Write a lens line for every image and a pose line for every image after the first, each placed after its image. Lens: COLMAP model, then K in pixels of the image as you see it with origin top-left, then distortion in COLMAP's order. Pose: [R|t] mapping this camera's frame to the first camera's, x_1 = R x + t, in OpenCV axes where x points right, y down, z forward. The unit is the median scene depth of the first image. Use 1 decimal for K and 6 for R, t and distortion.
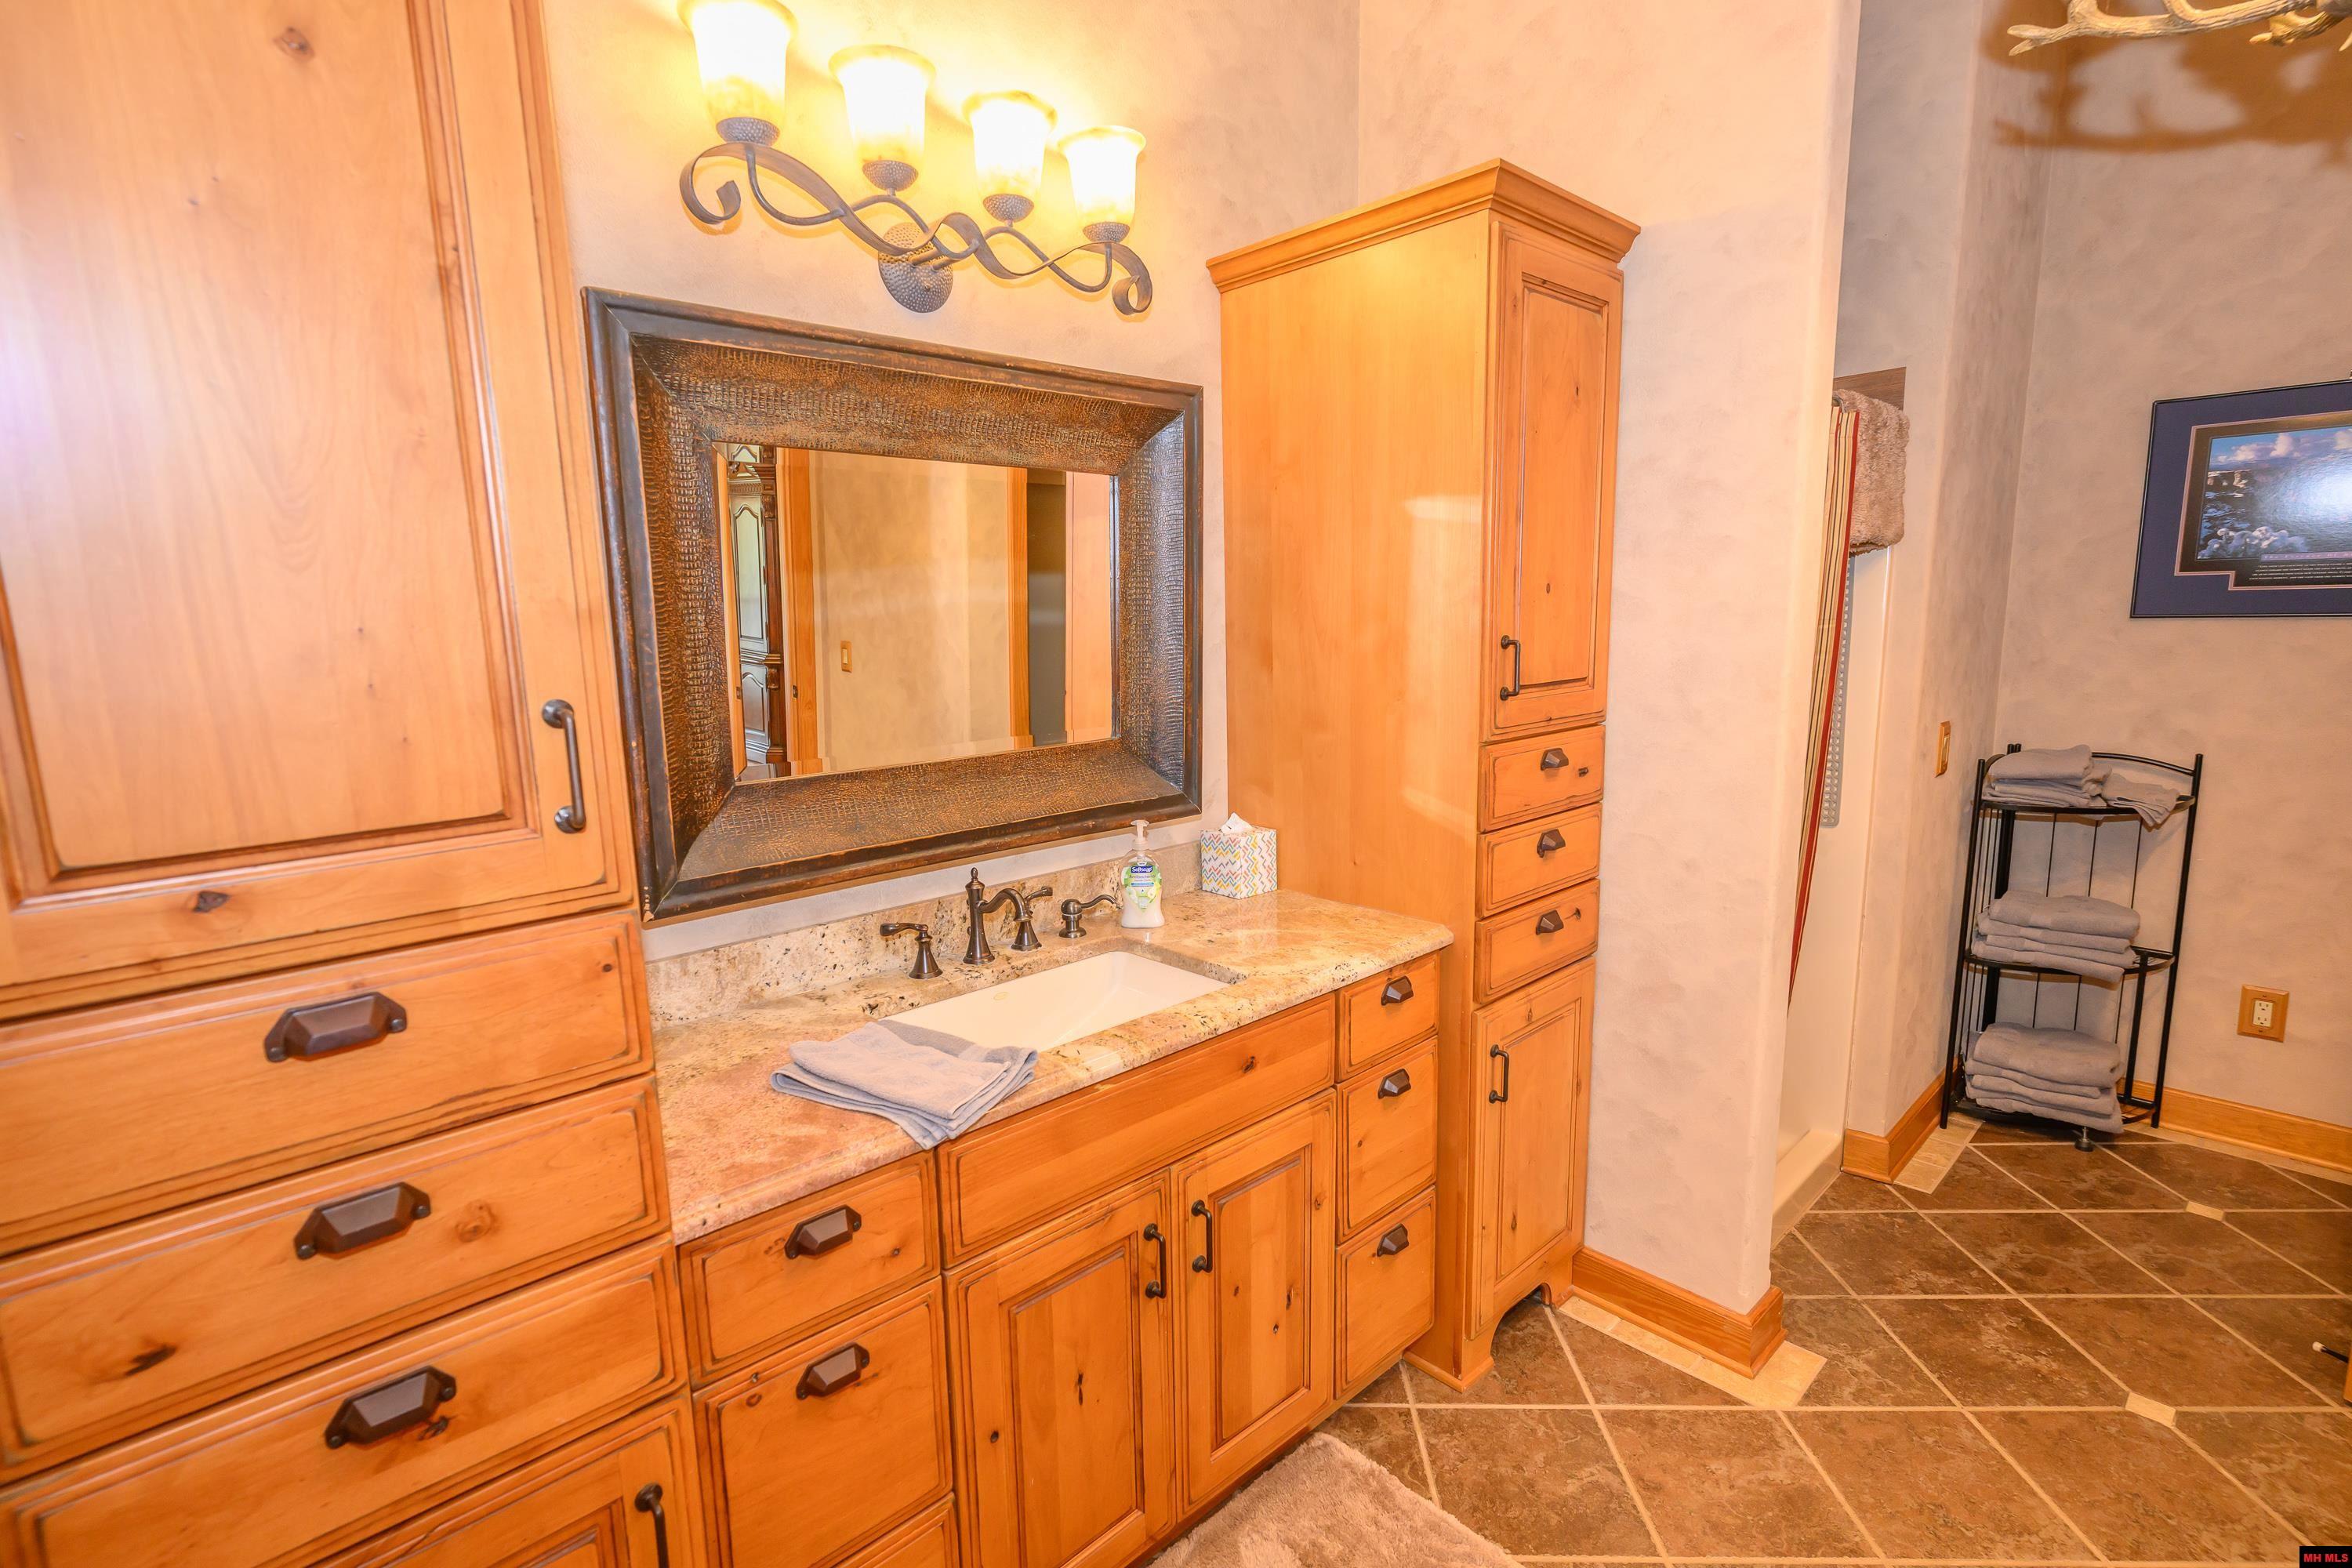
lens RADIAL K [[1117.0, 0, 1175.1], [0, 1117.0, 791.9], [0, 0, 1]] dist [-0.001308, 0.002139]
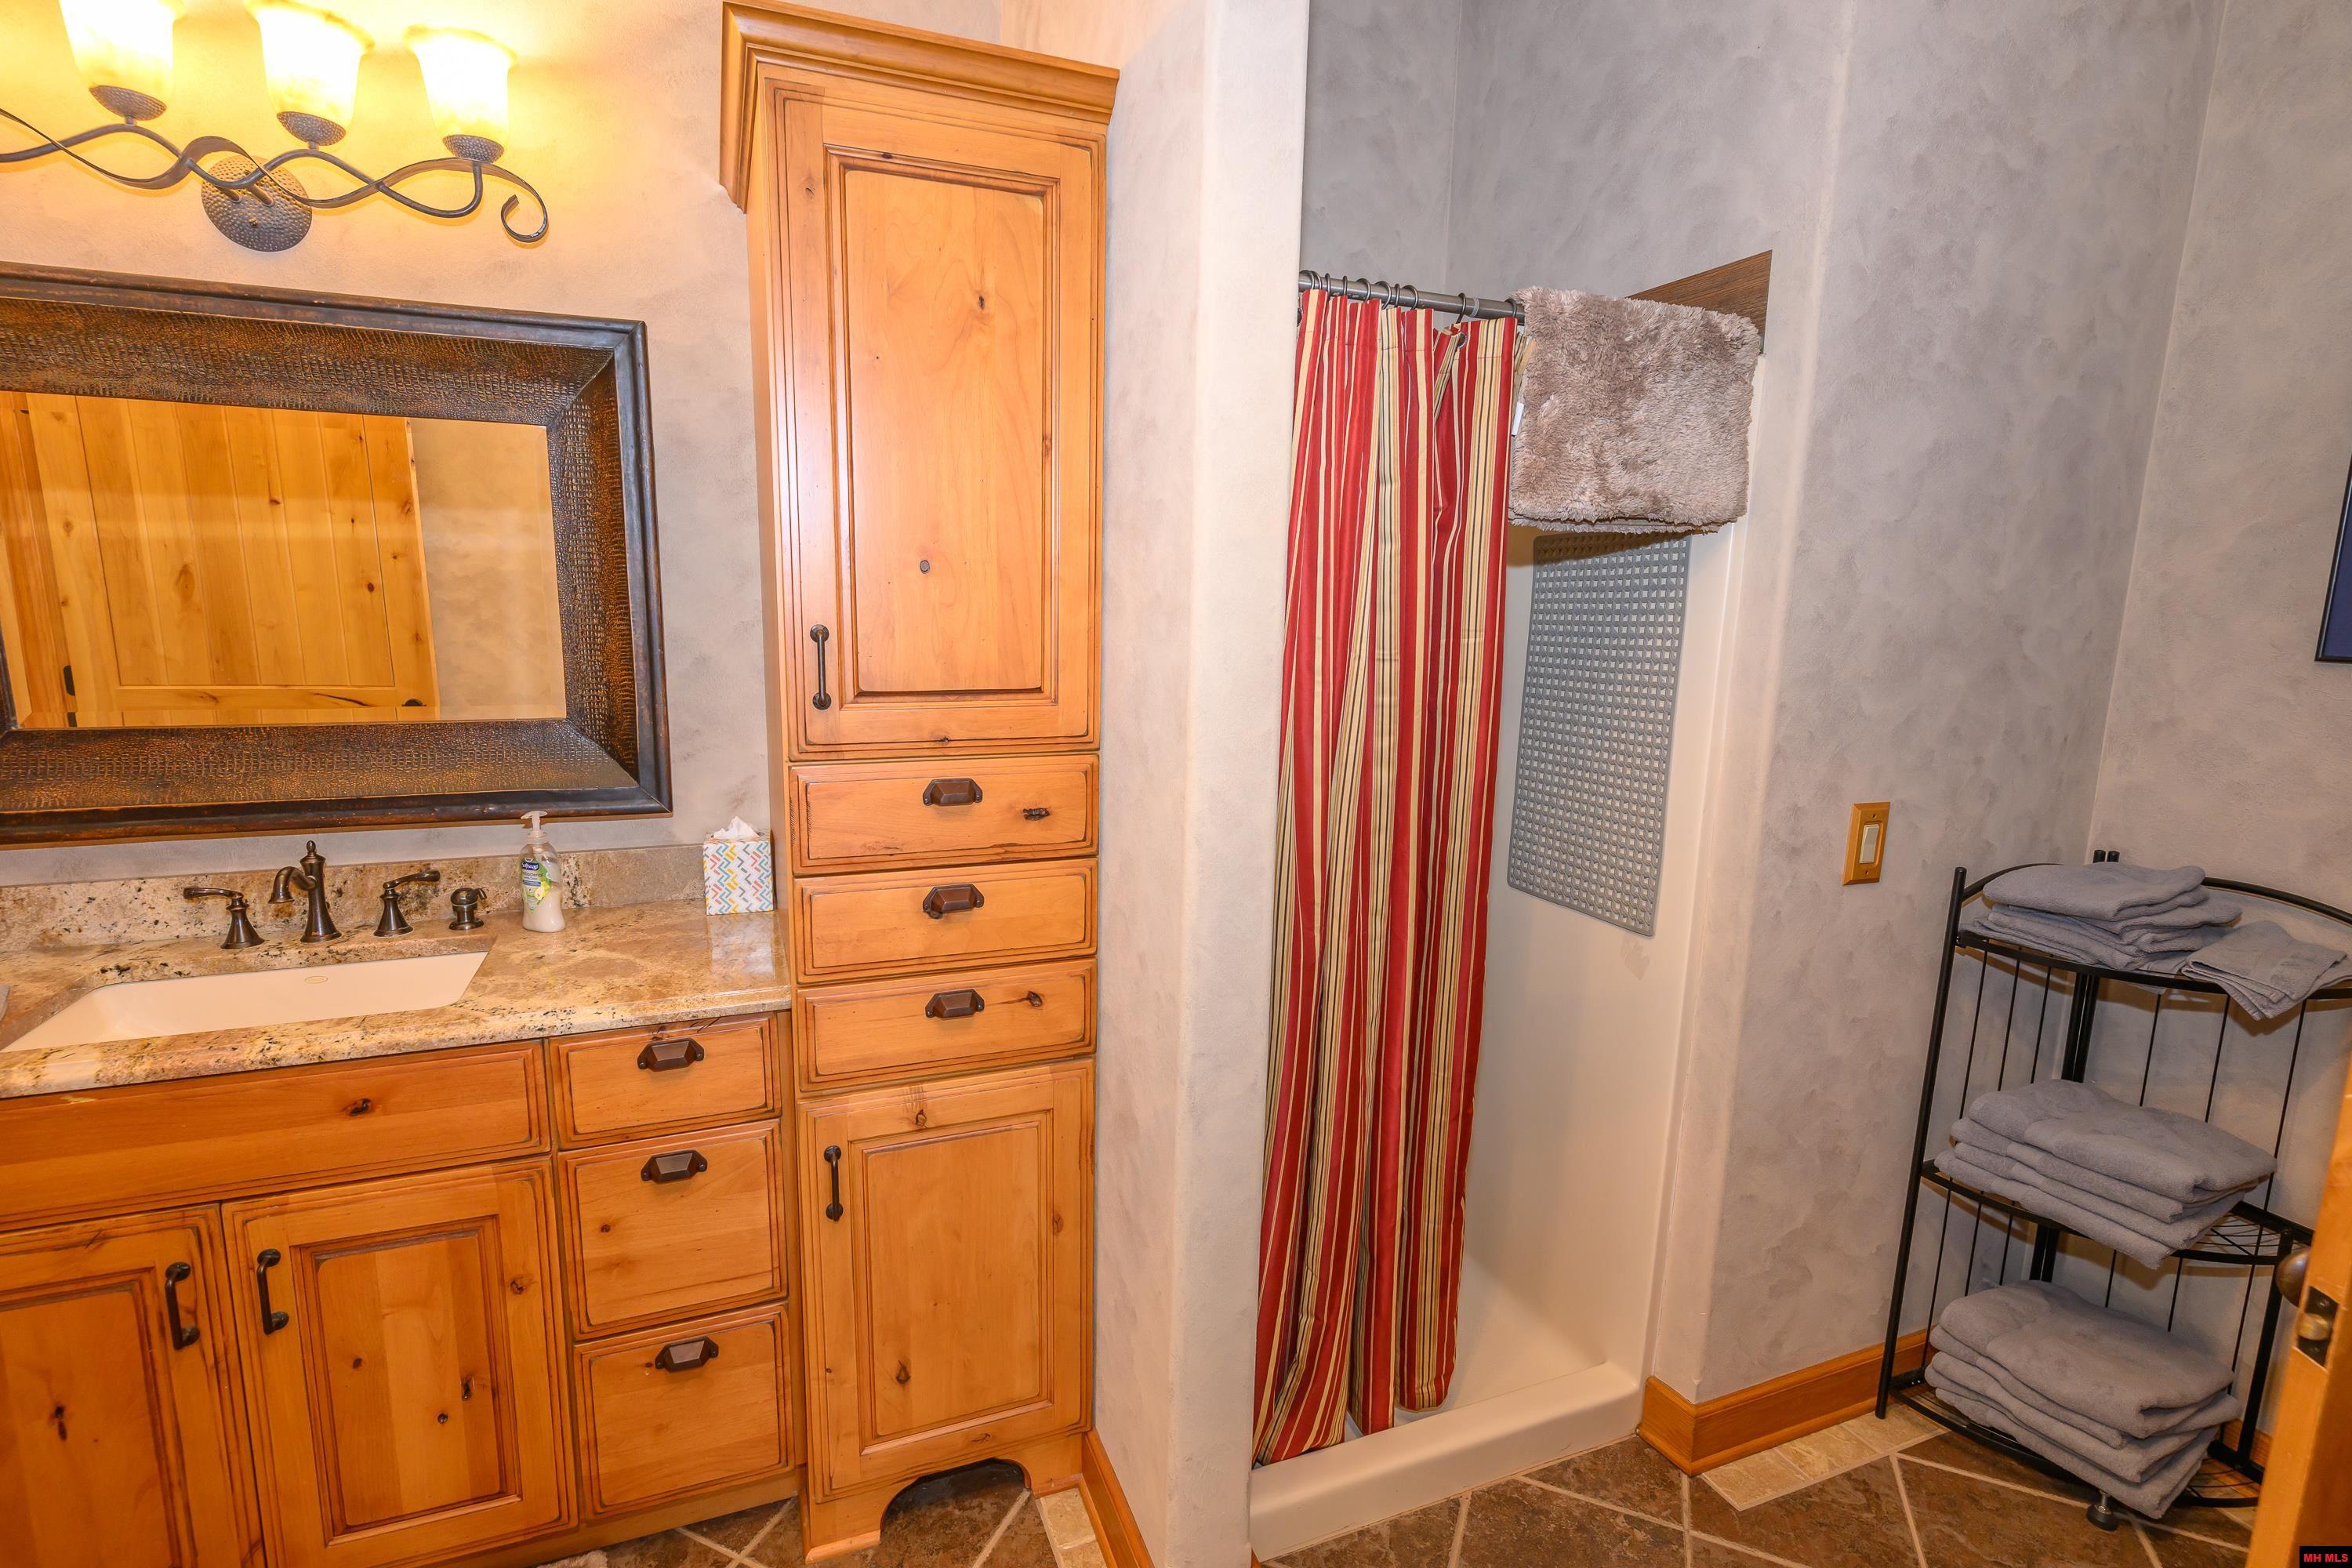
lens RADIAL K [[1117.0, 0, 1168.7], [0, 1117.0, 779.2], [0, 0, 1]] dist [-0.001308, 0.002139]
pose [[0.926513, 0.100885, -0.362486, 0.816128], [-0.098823, 0.994809, 0.024277, -0.077289], [0.363053, 0.013329, 0.931673, 0.375240]]
